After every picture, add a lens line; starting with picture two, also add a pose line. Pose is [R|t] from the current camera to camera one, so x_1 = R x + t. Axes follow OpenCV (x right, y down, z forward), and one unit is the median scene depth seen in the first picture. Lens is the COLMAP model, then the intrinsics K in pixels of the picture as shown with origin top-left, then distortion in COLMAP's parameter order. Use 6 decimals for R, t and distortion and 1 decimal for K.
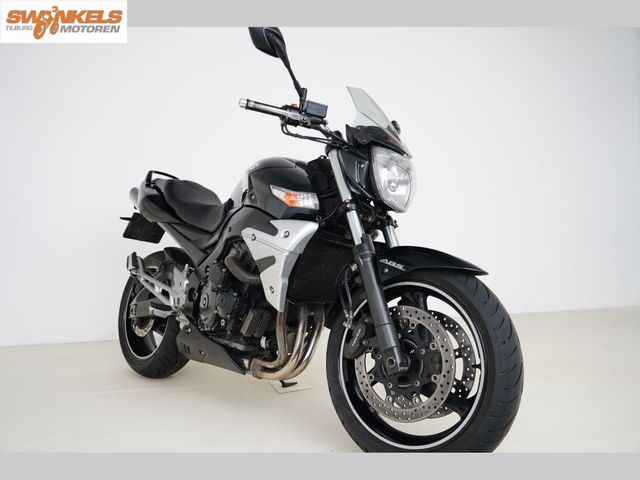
lens RADIAL K [[467.5, 0, 320.0], [0, 467.5, 240.0], [0, 0, 1]] dist [-0.061479, 0.000174]
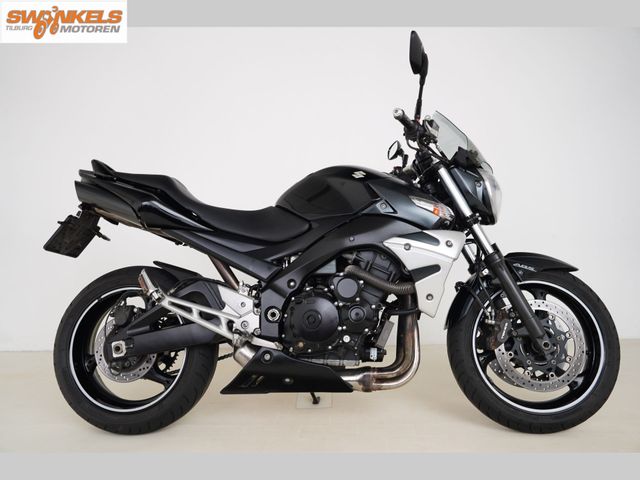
lens RADIAL K [[467.5, 0, 320.0], [0, 467.5, 240.0], [0, 0, 1]] dist [-0.061479, 0.000174]
pose [[0.777546, -0.001429, 0.628824, -0.925954], [0.012233, 0.999843, -0.012855, -0.009992], [-0.628707, 0.017688, 0.777441, 0.337723]]
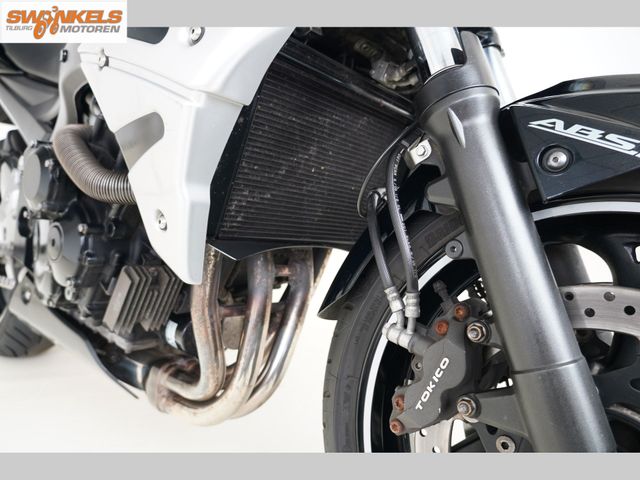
lens RADIAL K [[467.5, 0, 320.0], [0, 467.5, 240.0], [0, 0, 1]] dist [-0.061479, 0.000174]
pose [[0.998152, 0.000101, 0.060771, -0.011392], [-0.011744, 0.981470, 0.191253, 0.055164], [-0.059625, -0.191613, 0.979658, 0.655153]]
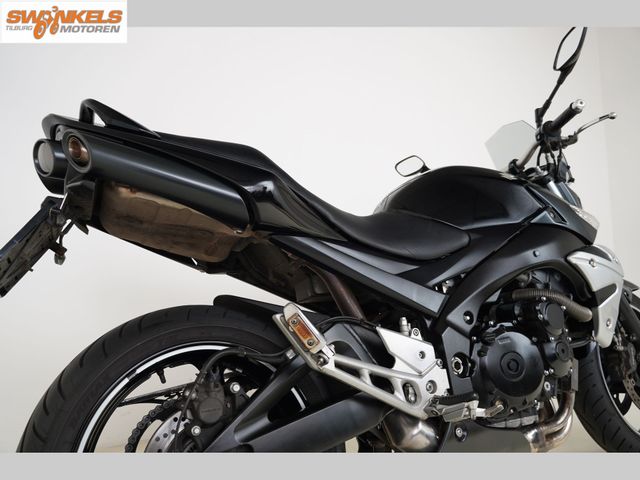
lens RADIAL K [[467.5, 0, 320.0], [0, 467.5, 240.0], [0, 0, 1]] dist [-0.061479, 0.000174]
pose [[0.344361, 0.100548, 0.933437, -1.084404], [0.039497, 0.991817, -0.121407, 0.034364], [-0.938006, 0.078676, 0.337572, 1.185008]]
